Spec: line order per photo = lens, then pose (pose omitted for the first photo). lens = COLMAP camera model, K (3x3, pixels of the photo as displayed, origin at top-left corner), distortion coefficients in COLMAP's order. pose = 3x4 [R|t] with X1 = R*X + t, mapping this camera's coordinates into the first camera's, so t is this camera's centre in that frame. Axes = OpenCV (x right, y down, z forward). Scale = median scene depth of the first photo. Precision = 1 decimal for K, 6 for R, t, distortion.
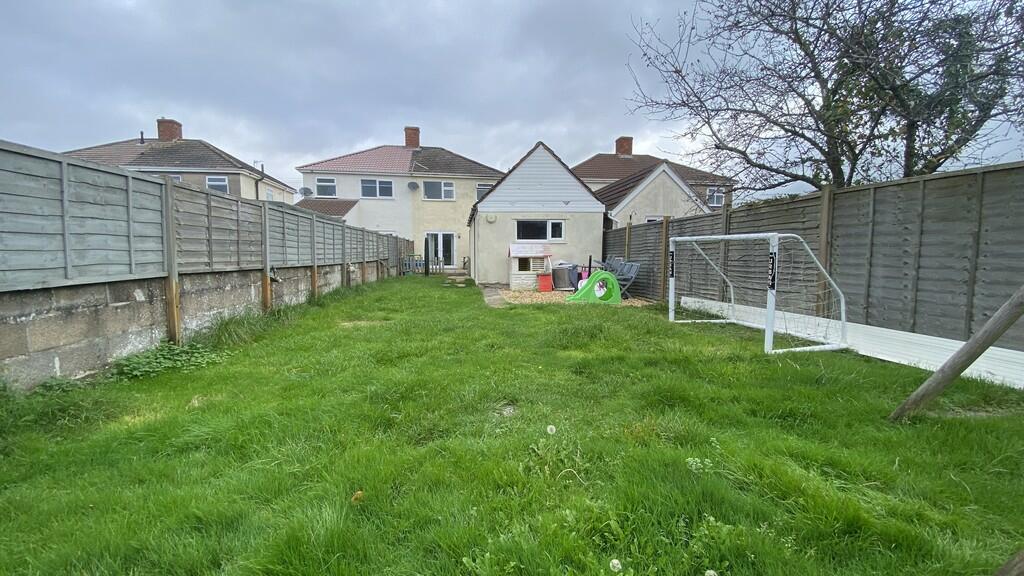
lens RADIAL K [[409.1, 0, 507.3], [0, 409.1, 289.8], [0, 0, 1]] dist [0.022945, -0.023445]
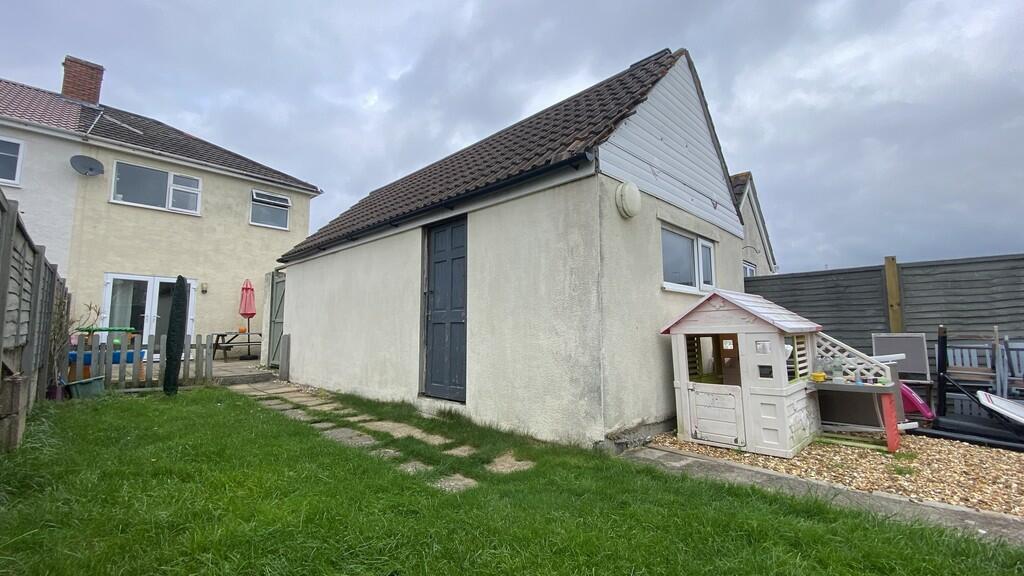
lens RADIAL K [[421.2, 0, 505.6], [0, 421.2, 292.1], [0, 0, 1]] dist [0.024883, -0.026249]
pose [[0.785121, 0.057827, 0.616637, -0.312494], [0.052175, 0.985917, -0.158887, -0.071985], [-0.617141, 0.156919, 0.771047, 0.881175]]
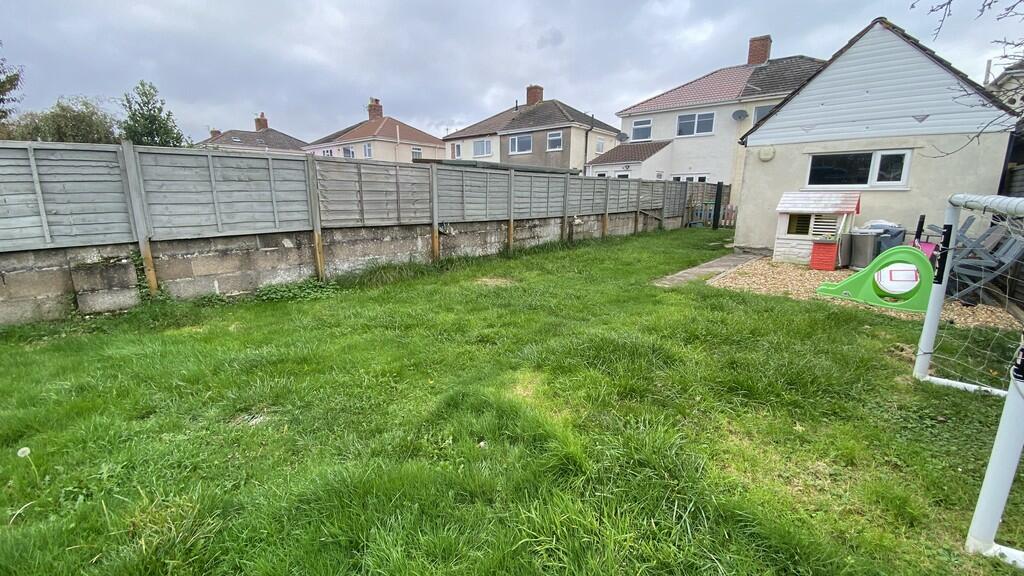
lens RADIAL K [[412.0, 0, 508.8], [0, 412.0, 290.0], [0, 0, 1]] dist [0.033183, -0.031313]
pose [[0.671844, 0.162500, -0.722647, 0.230020], [-0.064073, 0.984730, 0.161866, -0.036620], [0.737916, -0.062446, 0.671997, 0.196215]]
